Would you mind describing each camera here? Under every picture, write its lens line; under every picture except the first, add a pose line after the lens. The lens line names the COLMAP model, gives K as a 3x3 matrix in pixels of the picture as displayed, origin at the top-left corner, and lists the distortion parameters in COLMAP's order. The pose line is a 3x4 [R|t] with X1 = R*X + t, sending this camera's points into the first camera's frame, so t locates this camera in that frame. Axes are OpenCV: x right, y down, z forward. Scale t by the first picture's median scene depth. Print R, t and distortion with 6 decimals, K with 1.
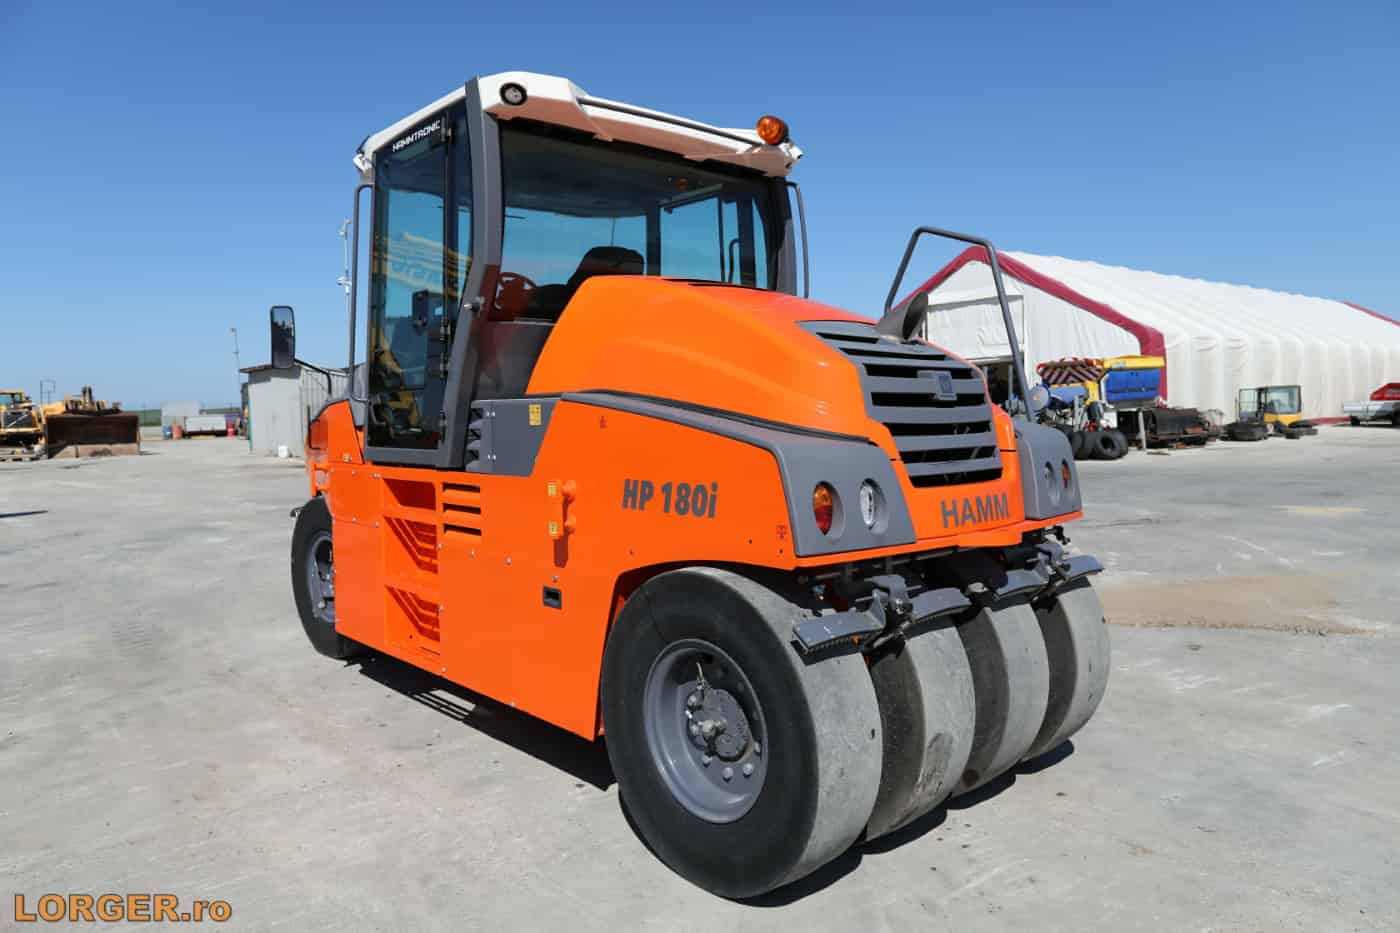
lens RADIAL K [[979.2, 0, 700.0], [0, 979.2, 466.5], [0, 0, 1]] dist [-0.004569, -0.000549]
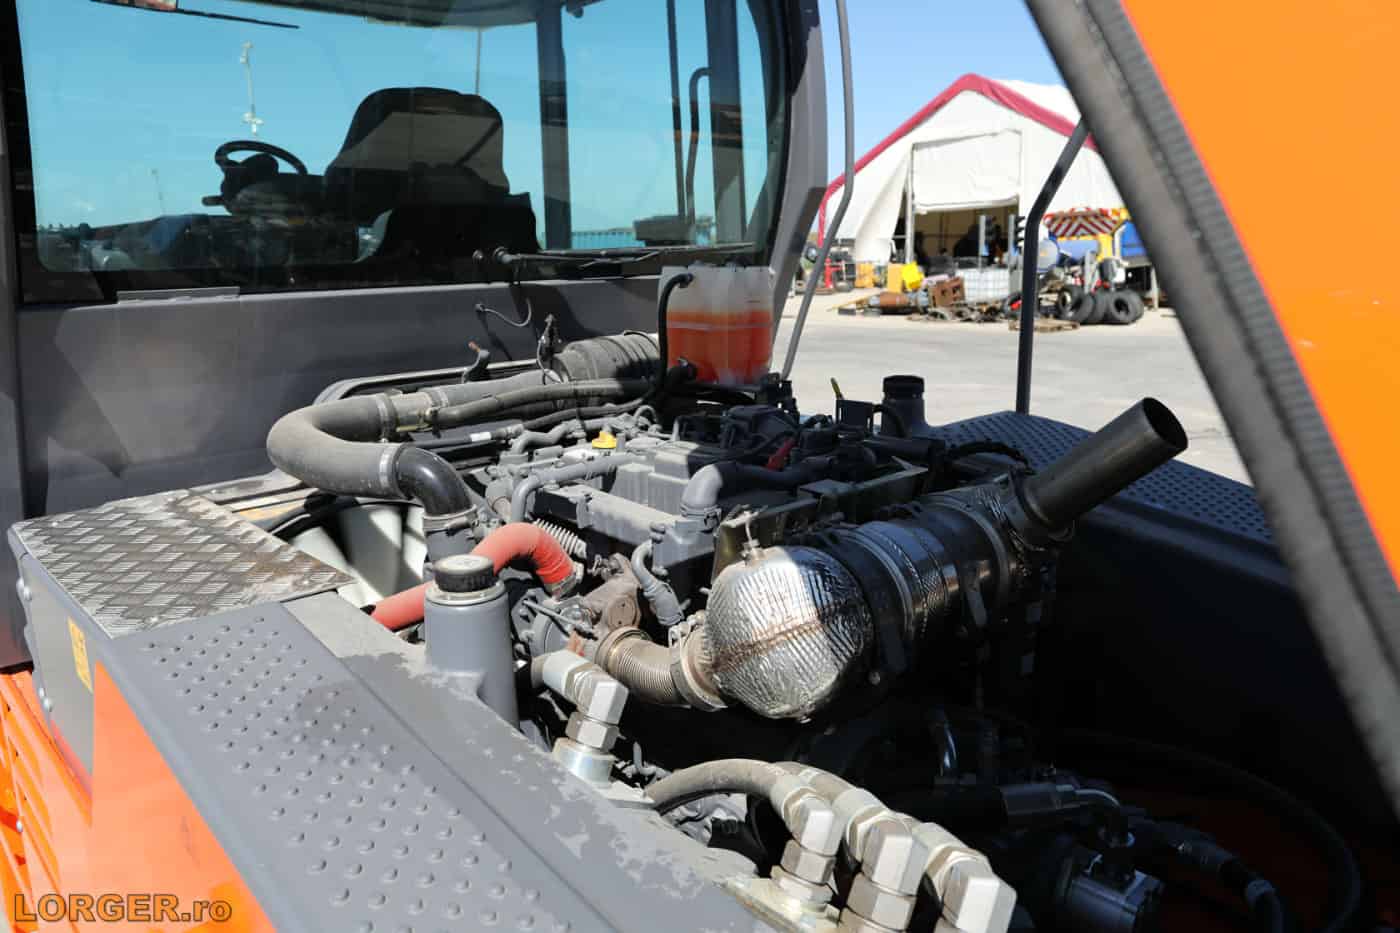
lens RADIAL K [[979.2, 0, 700.0], [0, 979.2, 466.5], [0, 0, 1]] dist [-0.004569, -0.000549]
pose [[0.999540, -0.011872, 0.027904, 0.003903], [0.007279, 0.987212, 0.159249, -0.023023], [-0.029438, -0.158972, 0.986844, 0.098217]]
